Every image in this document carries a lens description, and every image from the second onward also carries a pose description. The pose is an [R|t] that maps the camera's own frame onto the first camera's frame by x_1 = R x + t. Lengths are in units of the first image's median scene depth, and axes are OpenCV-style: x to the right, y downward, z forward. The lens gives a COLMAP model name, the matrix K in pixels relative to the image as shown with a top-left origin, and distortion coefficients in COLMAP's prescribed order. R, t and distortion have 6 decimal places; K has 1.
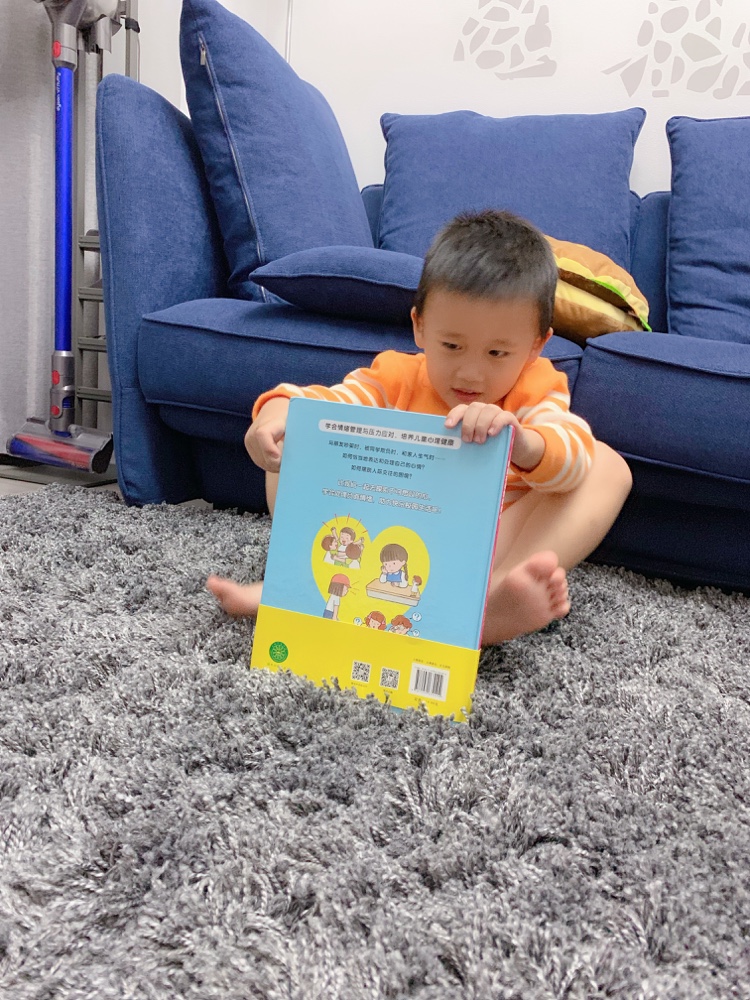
lens RADIAL K [[753.3, 0, 380.4], [0, 753.3, 499.6], [0, 0, 1]] dist [-0.000592, 0.001838]
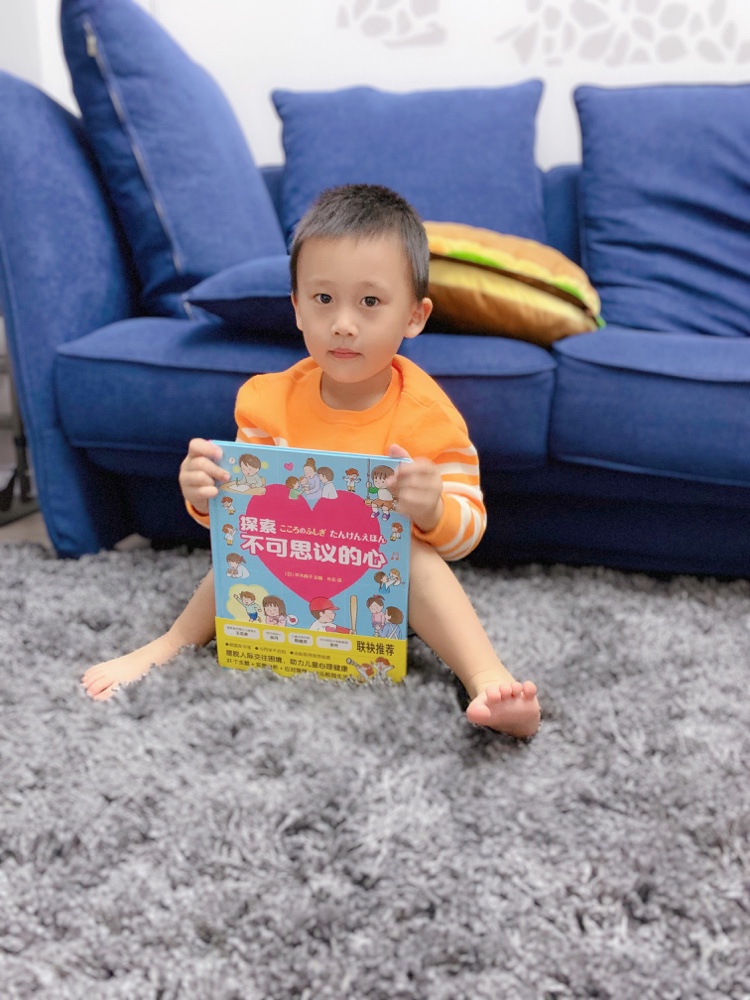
lens RADIAL K [[753.3, 0, 374.9], [0, 753.3, 494.6], [0, 0, 1]] dist [-0.000592, 0.001838]
pose [[0.980935, -0.111129, 0.159425, -0.177005], [0.102267, 0.992774, 0.062778, -0.146947], [-0.165250, -0.045277, 0.985212, 0.101930]]
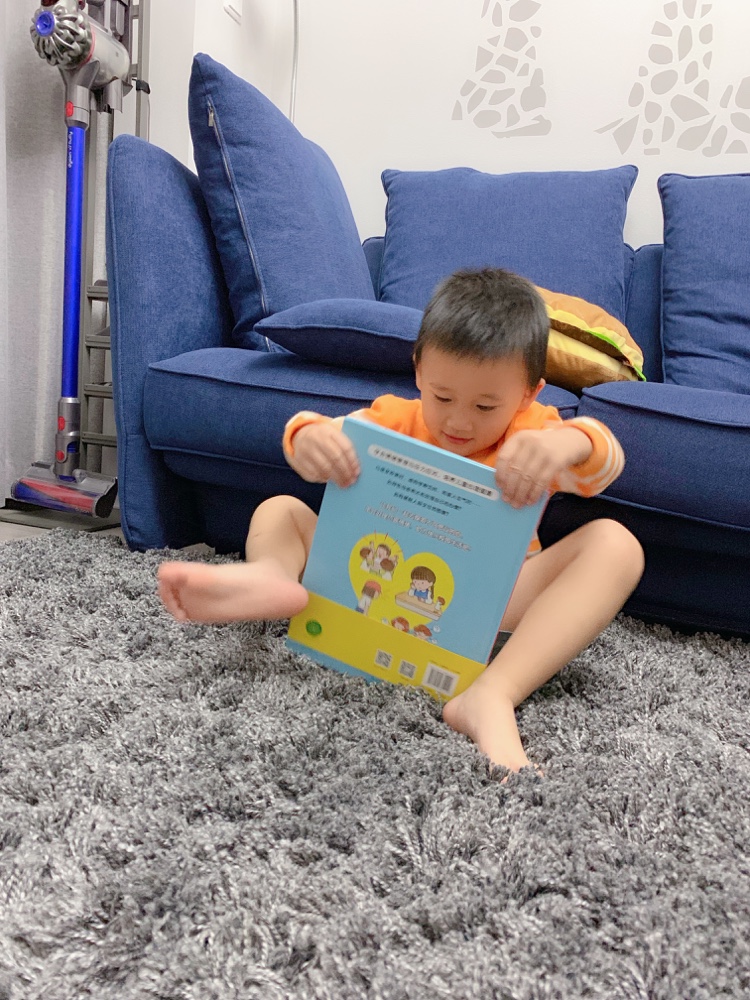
lens RADIAL K [[753.3, 0, 382.6], [0, 753.3, 499.9], [0, 0, 1]] dist [-0.000592, 0.001838]
pose [[0.999998, 0.000608, 0.001687, 0.000168], [-0.000515, 0.998502, -0.054707, -0.007656], [-0.001718, 0.054706, 0.998501, -0.018145]]
